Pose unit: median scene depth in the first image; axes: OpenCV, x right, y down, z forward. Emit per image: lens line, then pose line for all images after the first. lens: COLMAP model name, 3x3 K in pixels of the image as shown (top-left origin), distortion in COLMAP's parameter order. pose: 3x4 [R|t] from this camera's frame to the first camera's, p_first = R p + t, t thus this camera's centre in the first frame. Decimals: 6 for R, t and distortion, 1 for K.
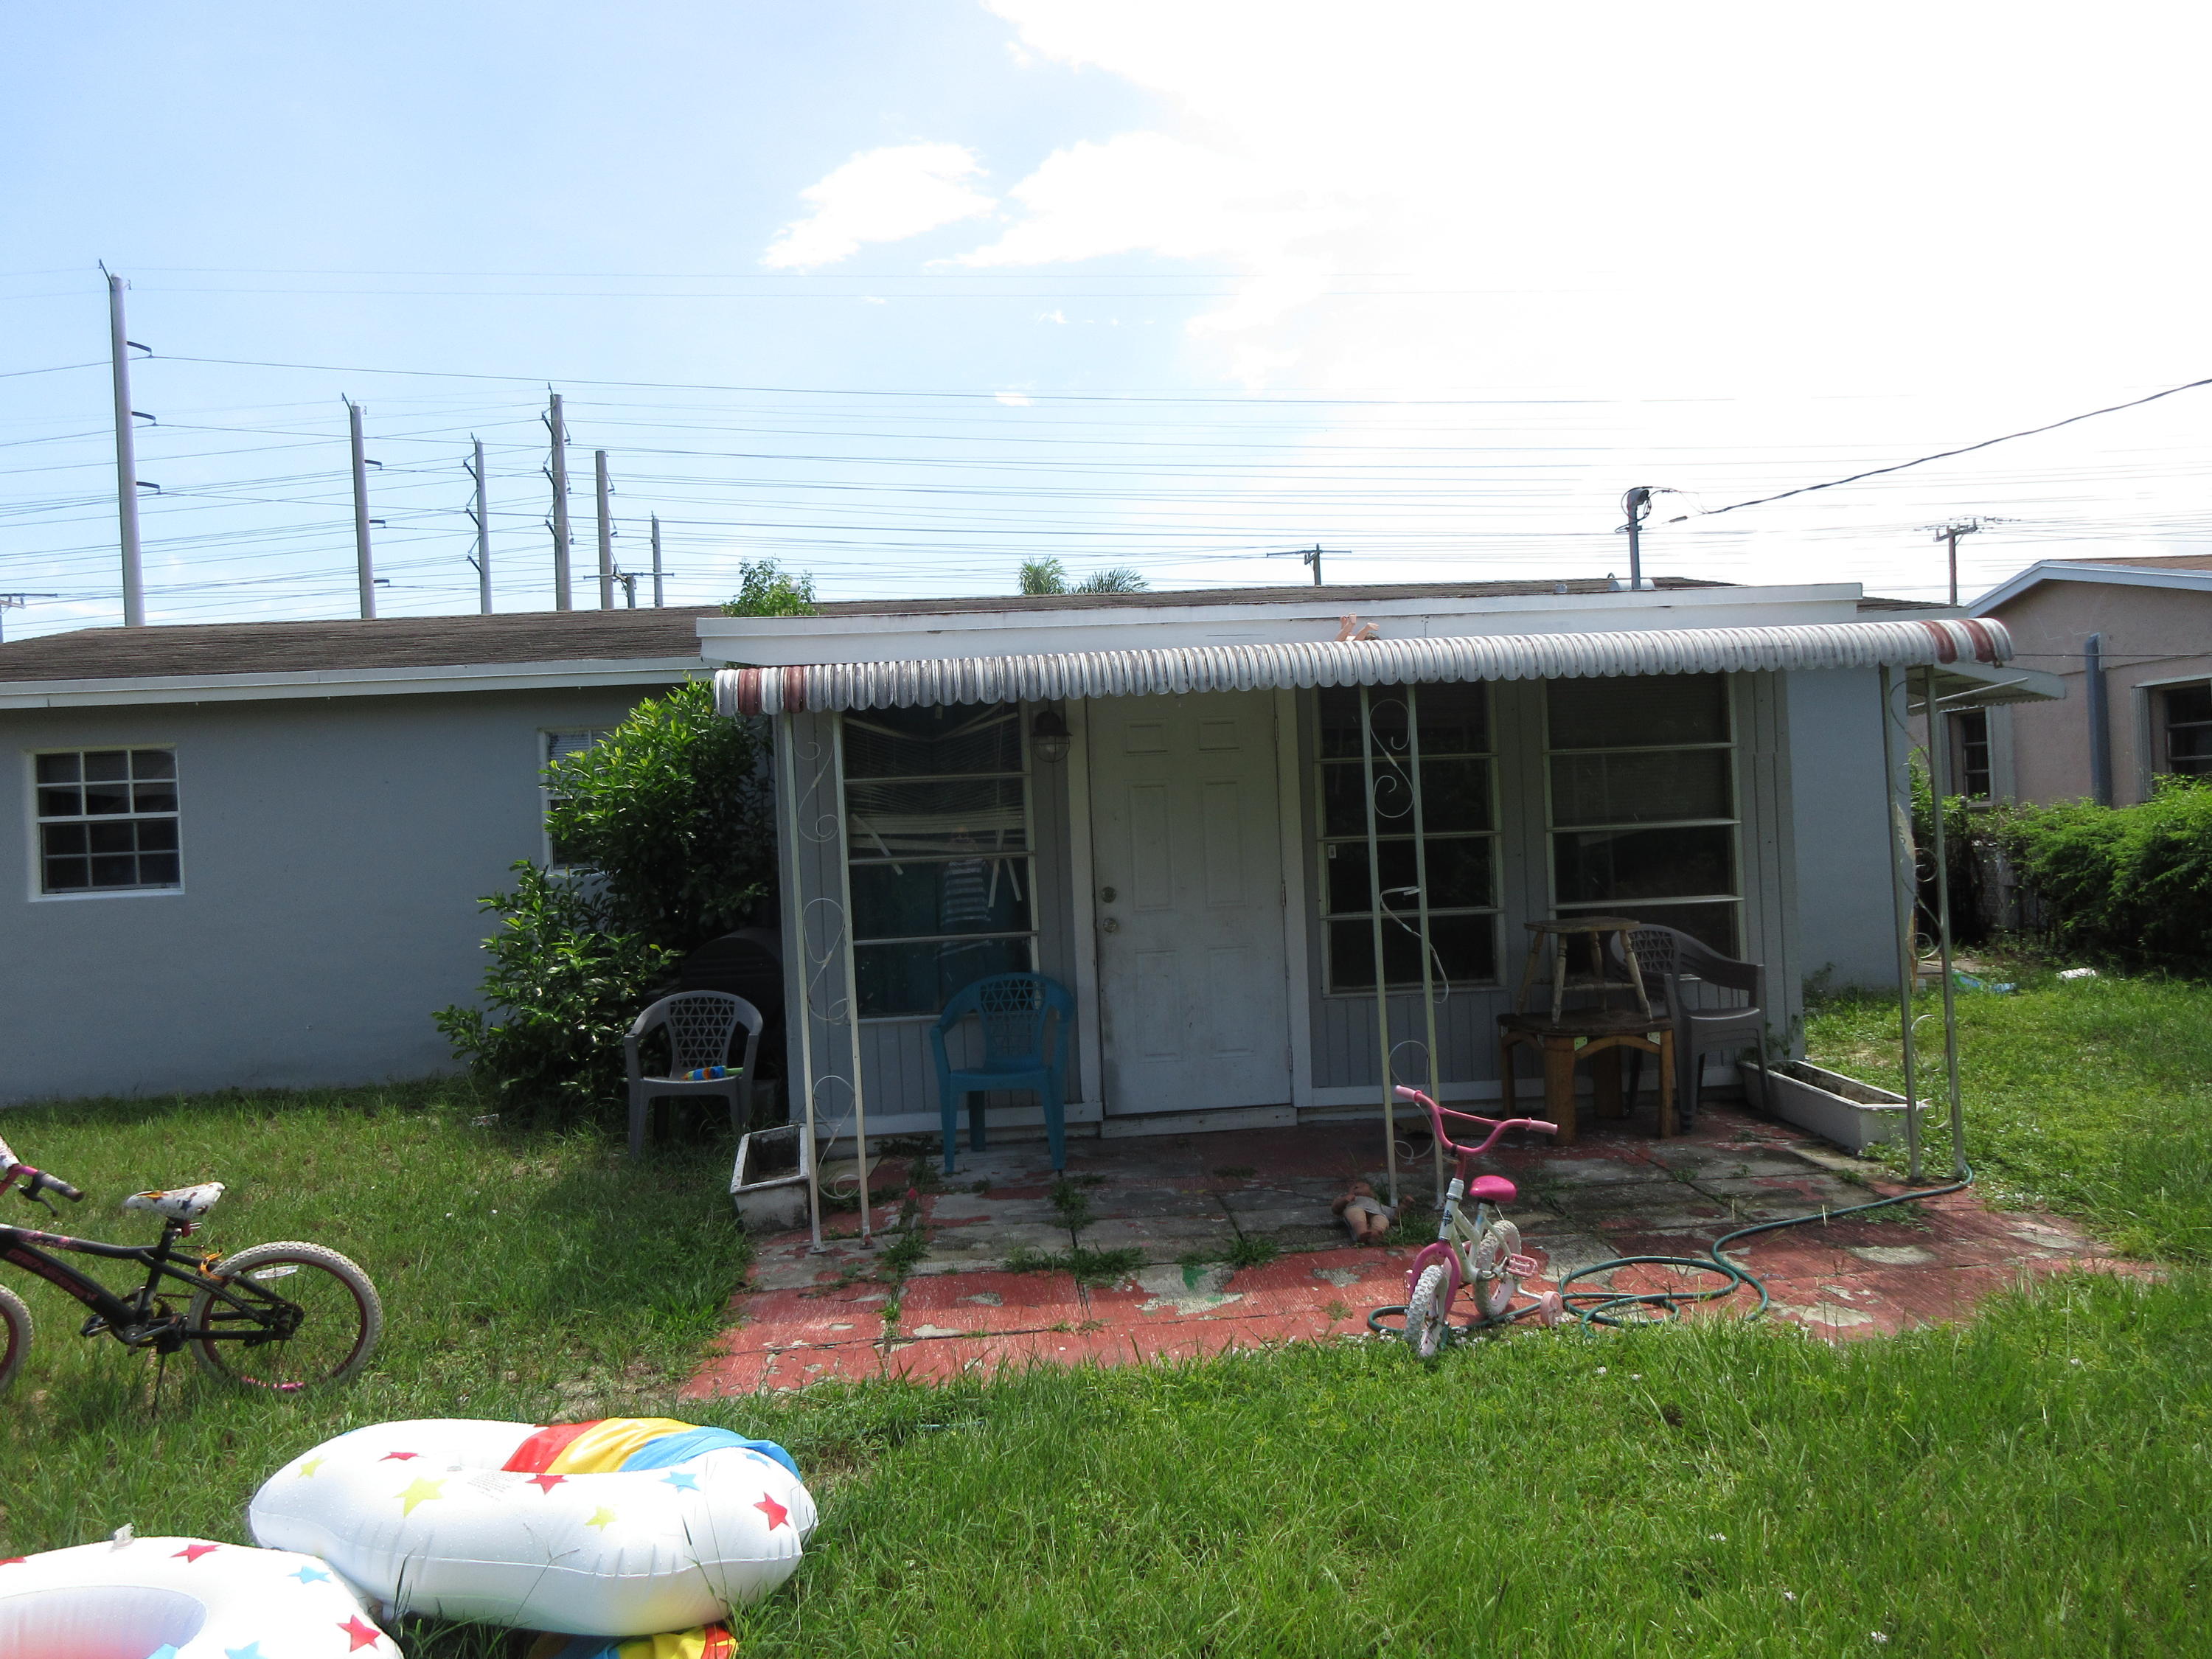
lens RADIAL K [[1617.3, 0, 1106.0], [0, 1617.3, 829.5], [0, 0, 1]] dist [0.006527, -0.004001]
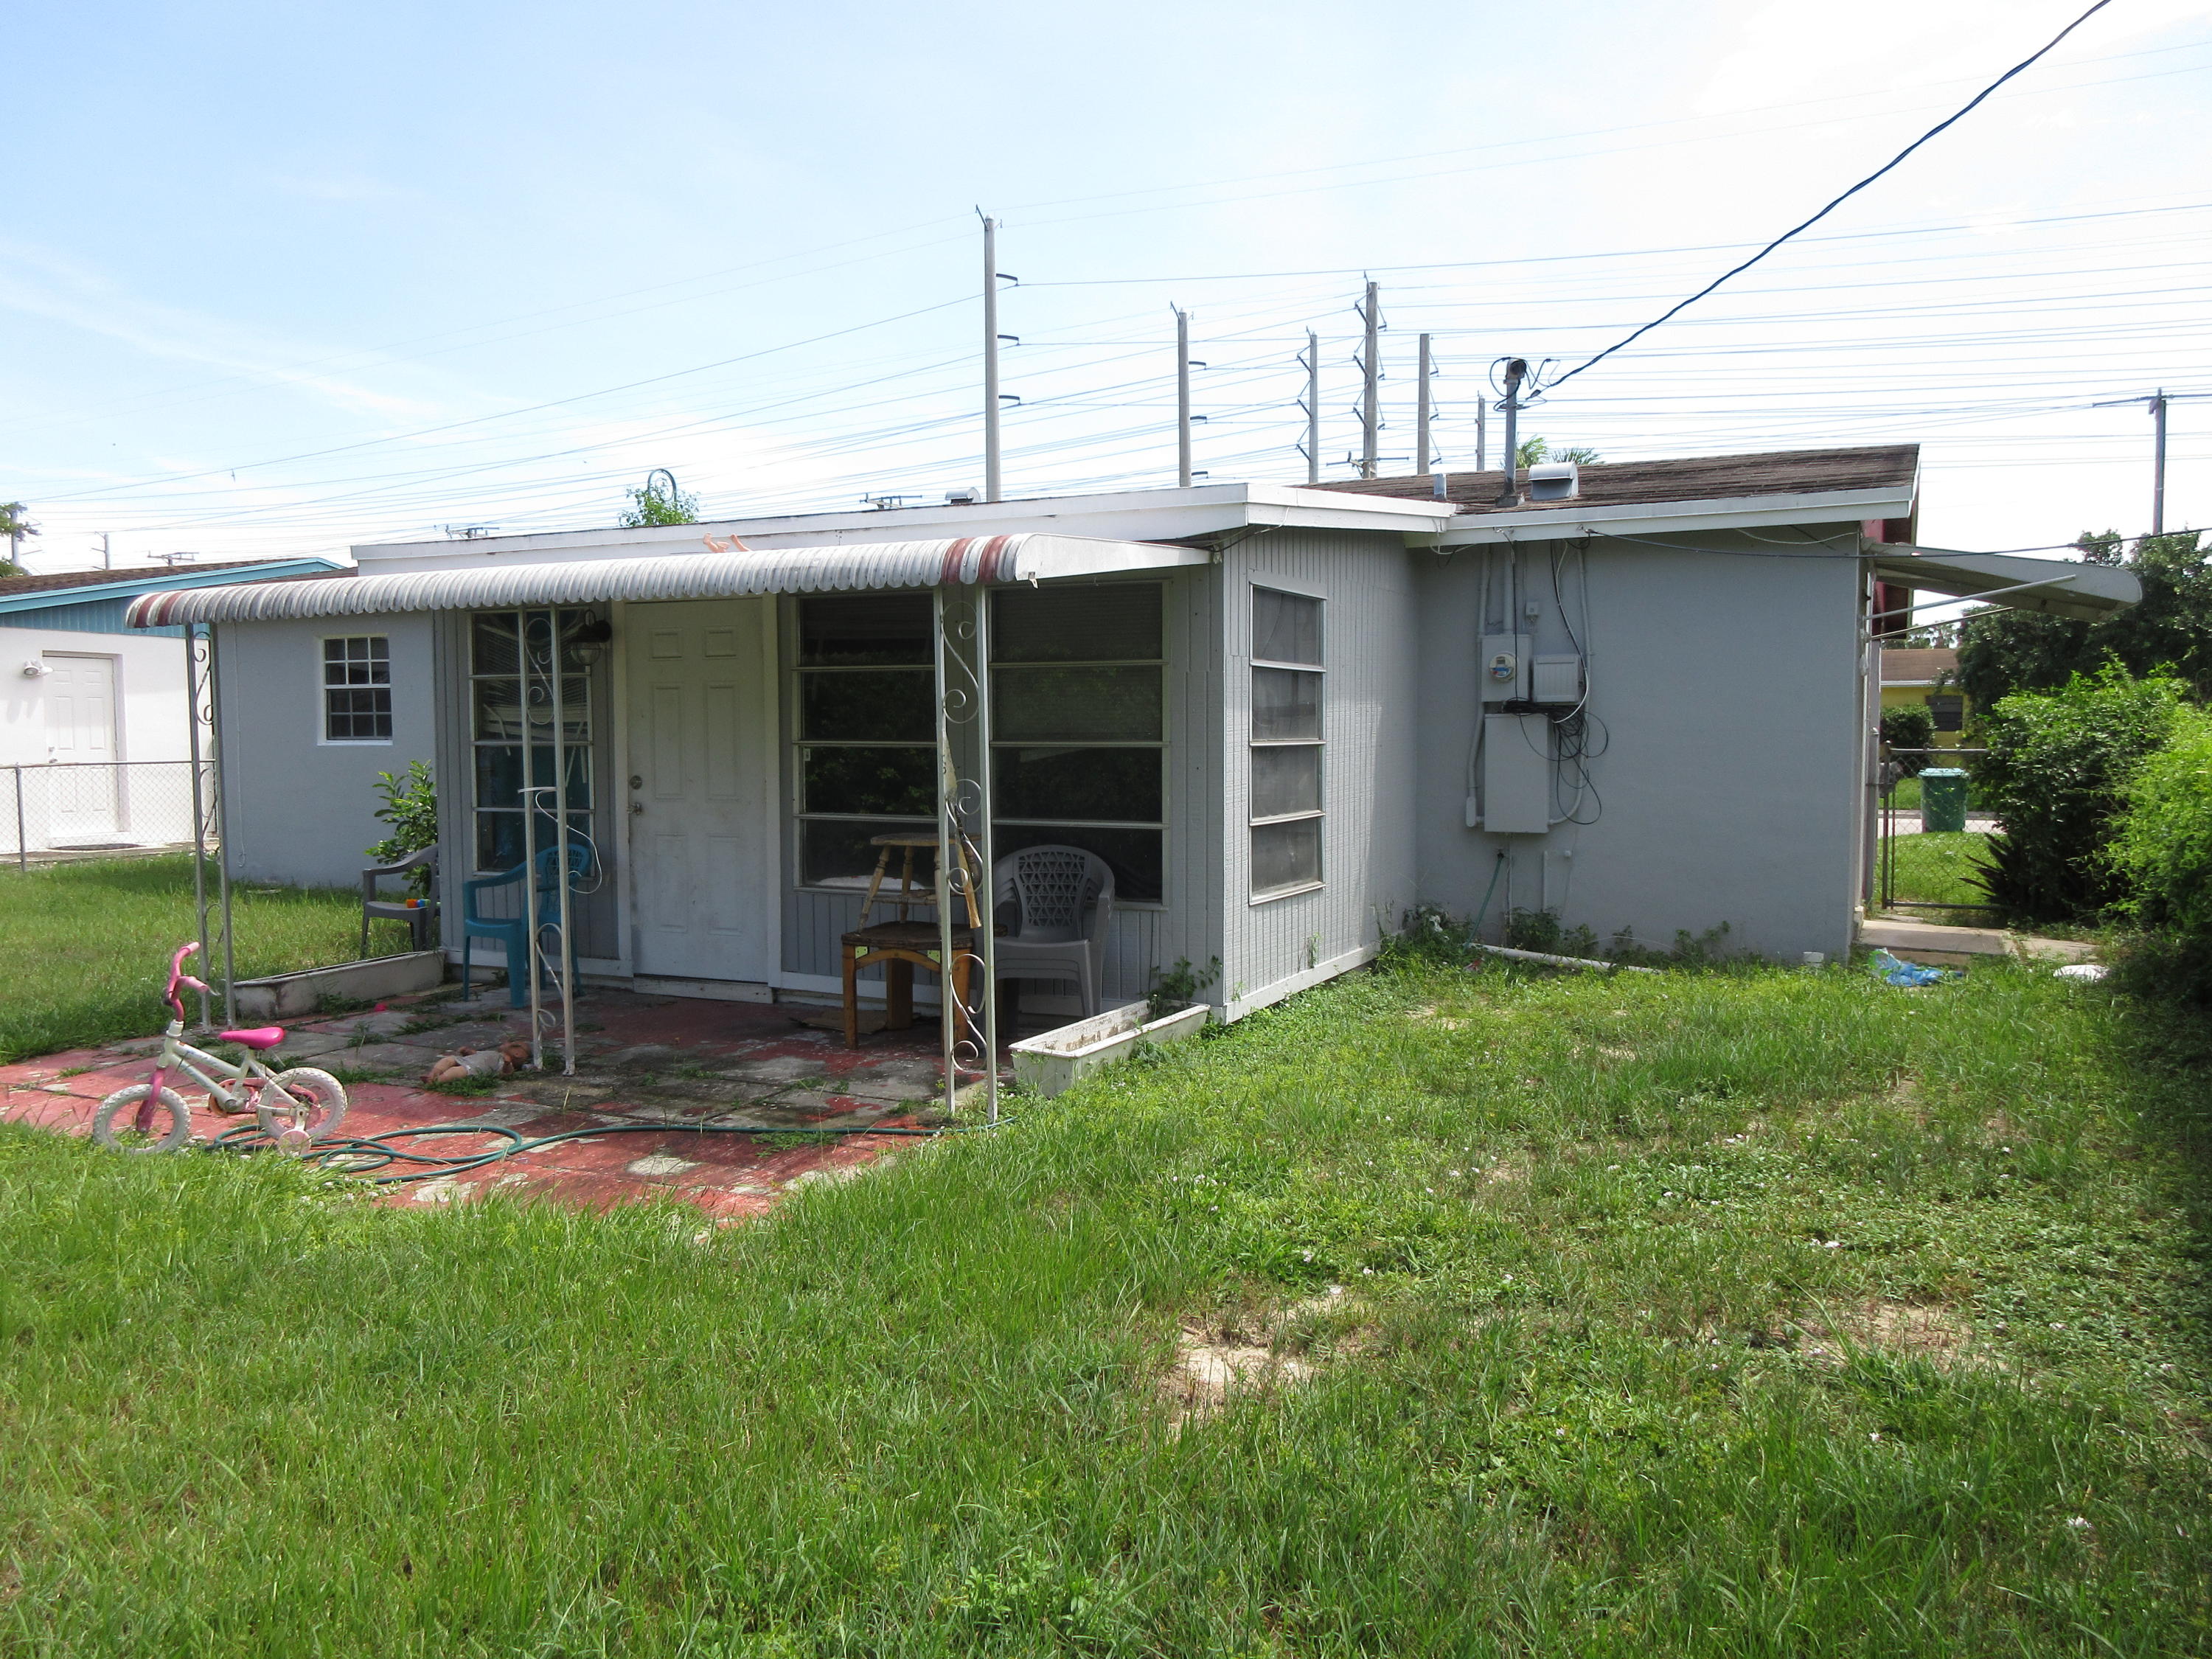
lens RADIAL K [[1617.3, 0, 1106.0], [0, 1617.3, 829.5], [0, 0, 1]] dist [0.006527, -0.004001]
pose [[0.861716, 0.074005, -0.501964, 0.627330], [-0.037084, 0.995846, 0.083156, -0.024474], [0.506033, -0.053042, 0.860882, 0.133838]]
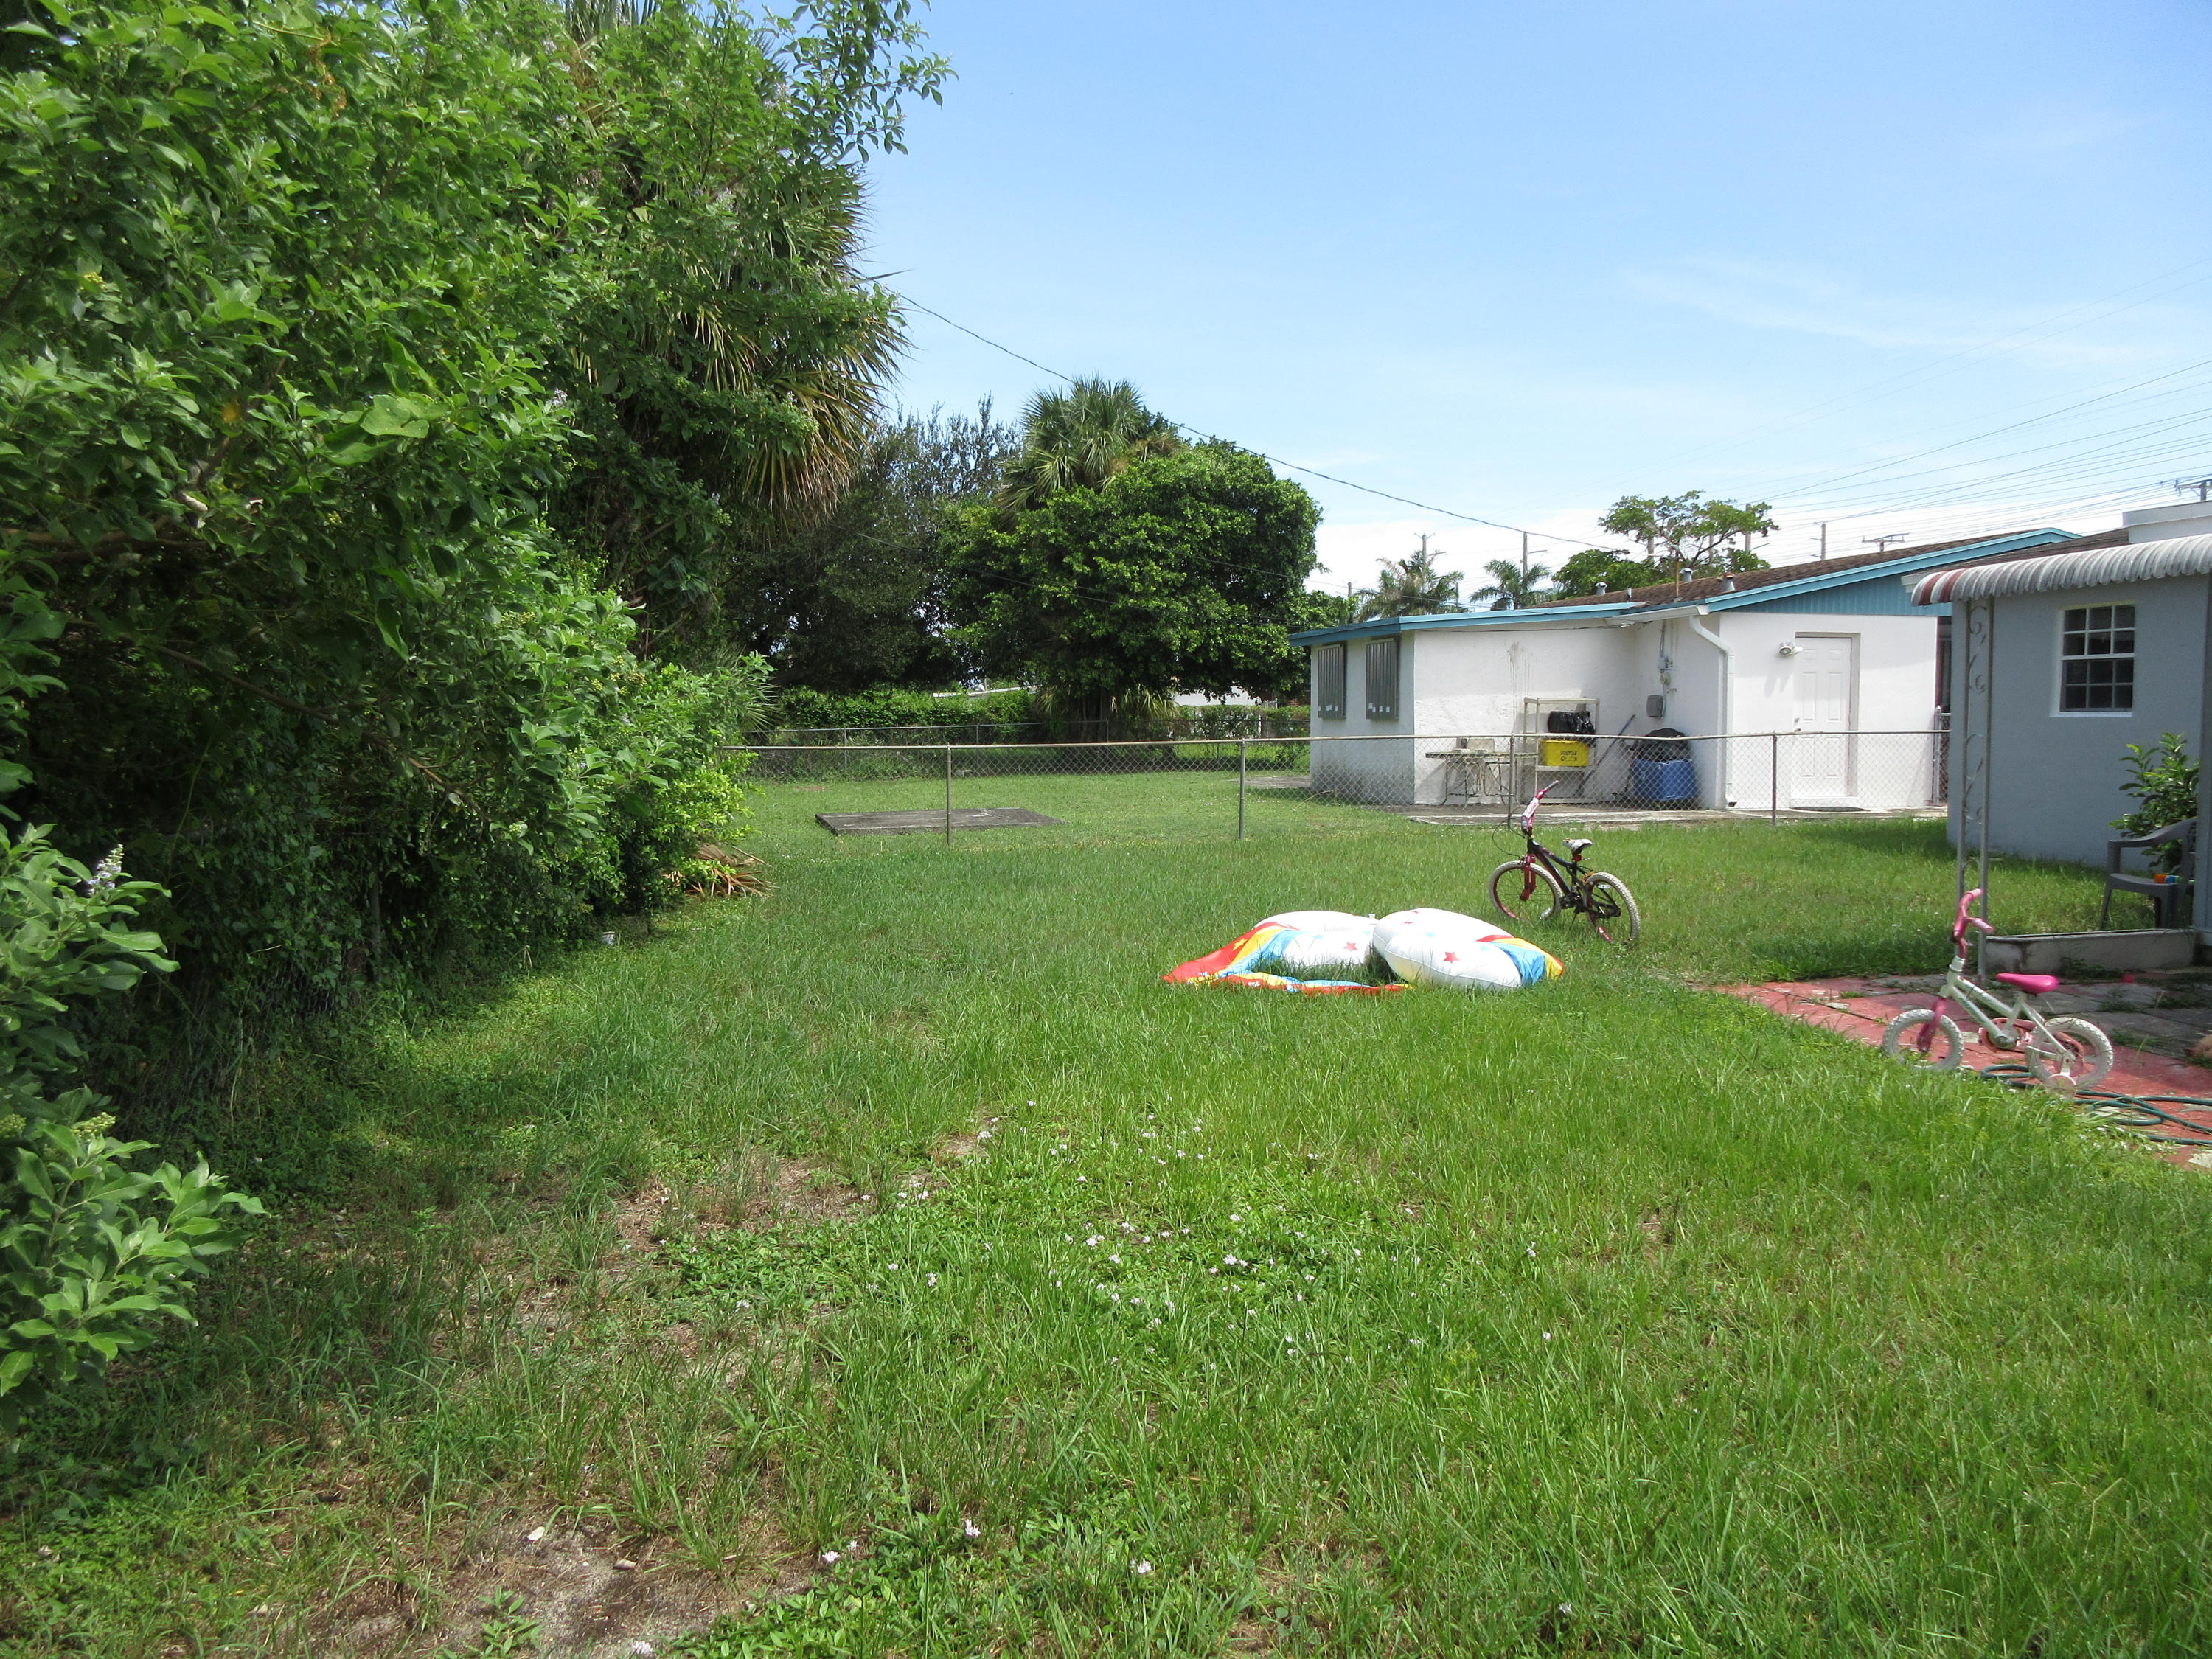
lens RADIAL K [[1633.1, 0, 1106.0], [0, 1633.1, 829.5], [0, 0, 1]] dist [-0.007534, -0.005343]
pose [[0.084541, 0.117563, -0.989460, 0.659767], [-0.003367, 0.993043, 0.117701, -0.021321], [0.996414, -0.006619, 0.084348, 0.070253]]
